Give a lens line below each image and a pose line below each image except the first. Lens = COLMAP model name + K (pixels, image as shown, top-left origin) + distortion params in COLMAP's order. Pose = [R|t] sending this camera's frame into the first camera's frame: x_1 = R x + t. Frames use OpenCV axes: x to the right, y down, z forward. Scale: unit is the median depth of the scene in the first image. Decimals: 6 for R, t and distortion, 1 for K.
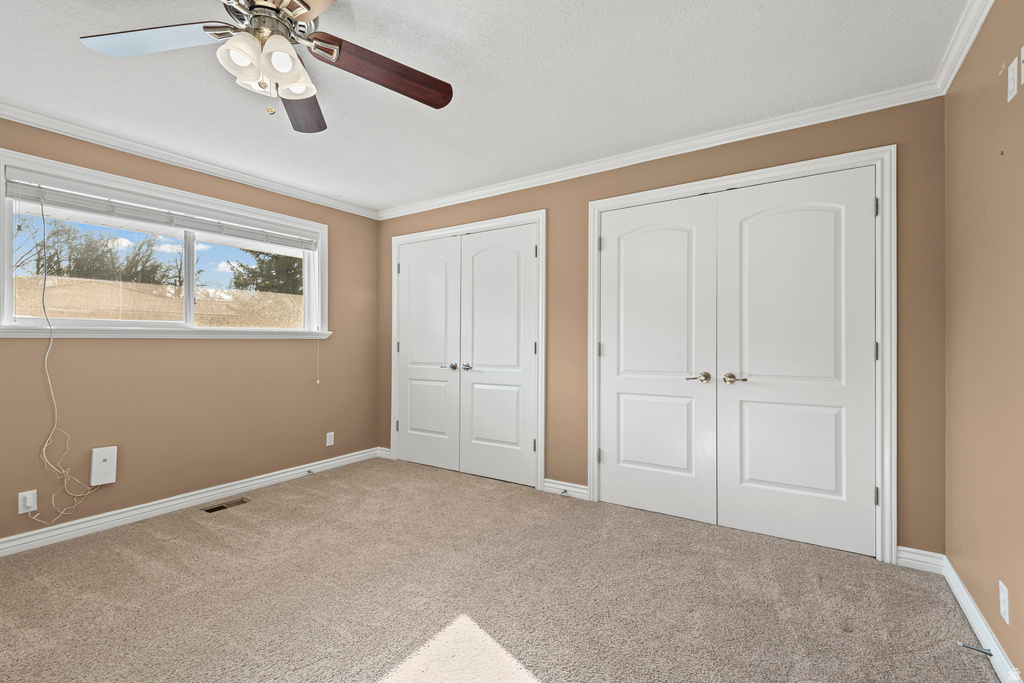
lens RADIAL K [[457.3, 0, 515.0], [0, 457.3, 331.3], [0, 0, 1]] dist [0.032235, -0.014052]
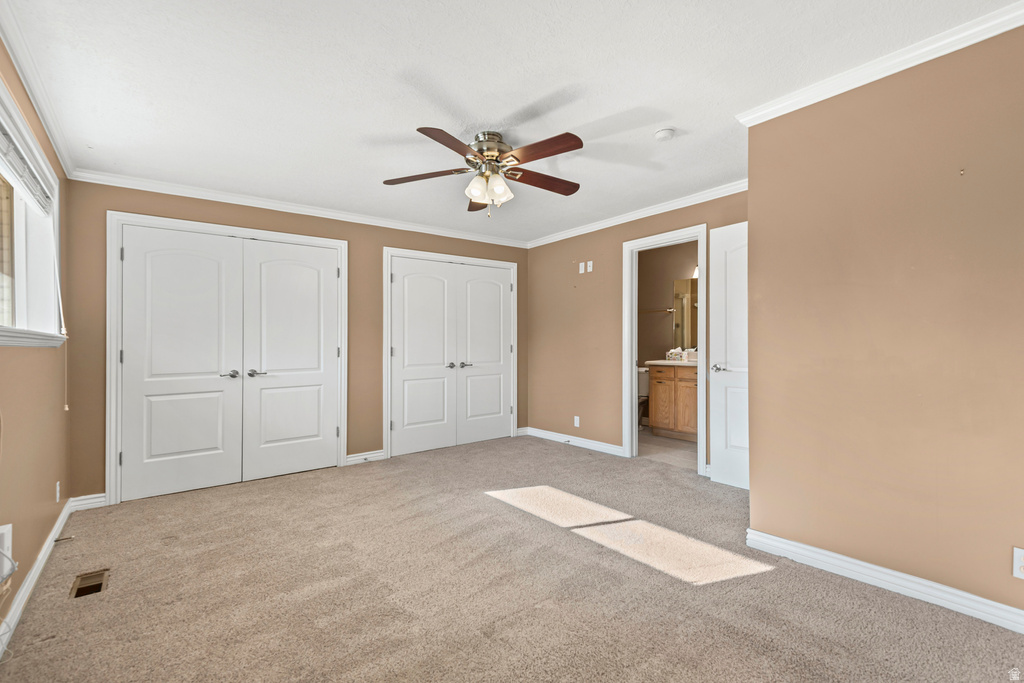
lens RADIAL K [[464.0, 0, 520.5], [0, 464.0, 341.1], [0, 0, 1]] dist [0.031787, -0.014719]
pose [[0.320446, 0.002578, 0.947263, -0.998069], [-0.011270, 0.999936, 0.001092, -0.000173], [-0.947200, -0.011026, 0.320454, 0.141234]]
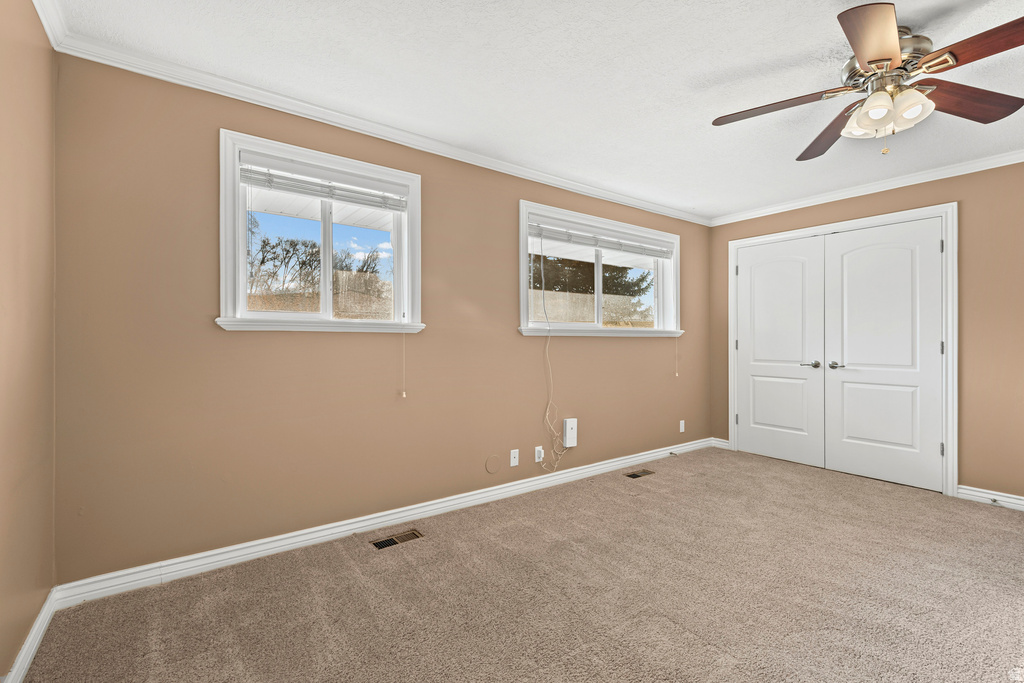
lens RADIAL K [[457.3, 0, 515.0], [0, 457.3, 331.3], [0, 0, 1]] dist [0.032235, -0.014052]
pose [[0.939872, -0.000275, -0.341527, -0.471862], [0.003112, 0.999965, 0.007760, -0.008440], [0.341513, -0.008356, 0.939840, -0.221478]]
